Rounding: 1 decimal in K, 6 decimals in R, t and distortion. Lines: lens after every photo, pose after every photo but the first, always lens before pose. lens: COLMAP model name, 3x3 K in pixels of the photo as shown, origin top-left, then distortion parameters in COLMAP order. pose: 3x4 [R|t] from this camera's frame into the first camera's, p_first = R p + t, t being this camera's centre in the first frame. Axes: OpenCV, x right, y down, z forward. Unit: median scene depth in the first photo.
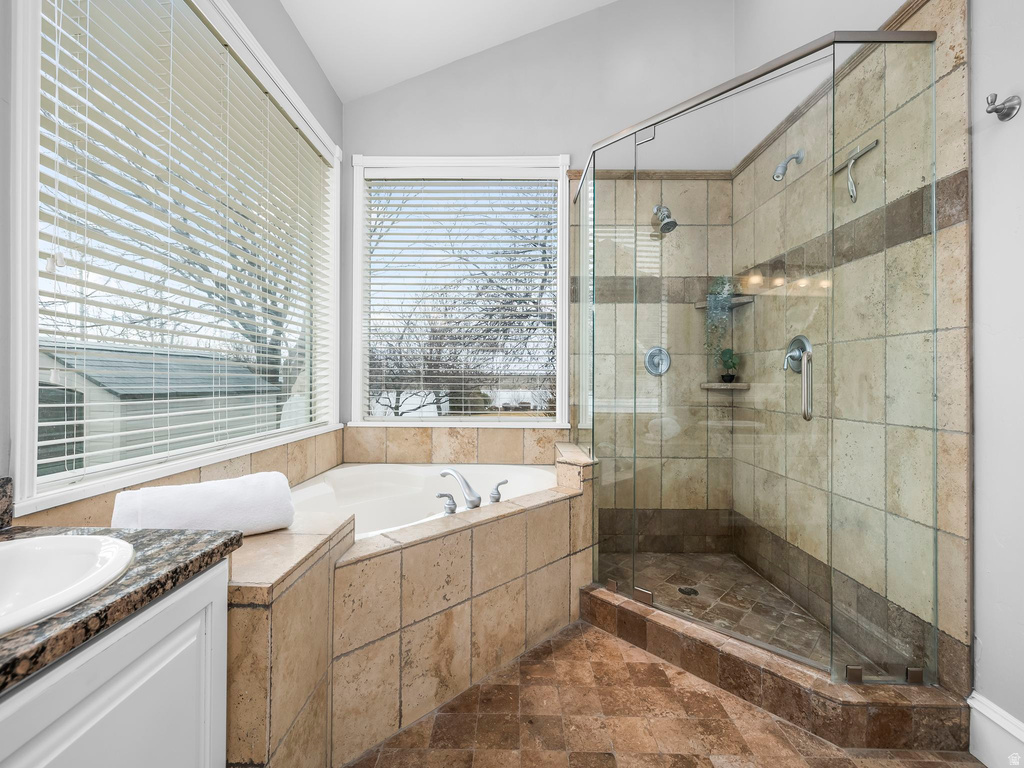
lens RADIAL K [[431.7, 0, 511.4], [0, 431.7, 380.6], [0, 0, 1]] dist [0.001982, -0.000583]
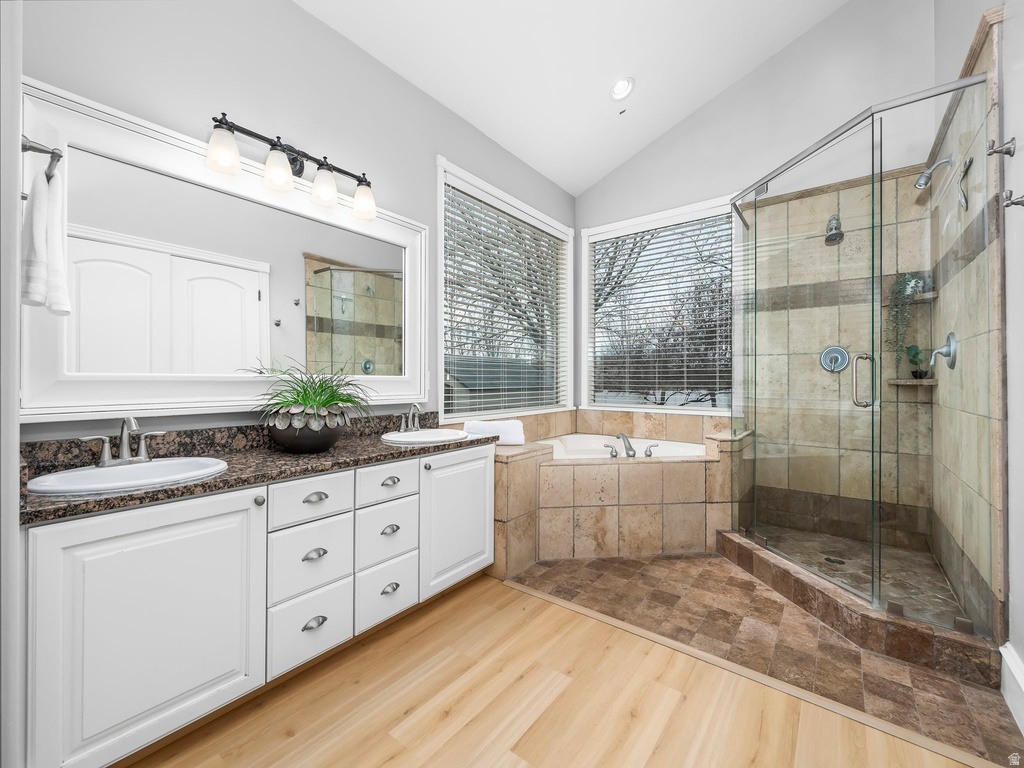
lens RADIAL K [[431.7, 0, 509.7], [0, 431.7, 380.7], [0, 0, 1]] dist [0.001982, -0.000583]
pose [[0.796837, -0.003601, -0.604184, 0.571946], [0.004824, 0.999988, 0.000402, 0.007320], [0.604175, -0.003235, 0.796845, -0.594570]]
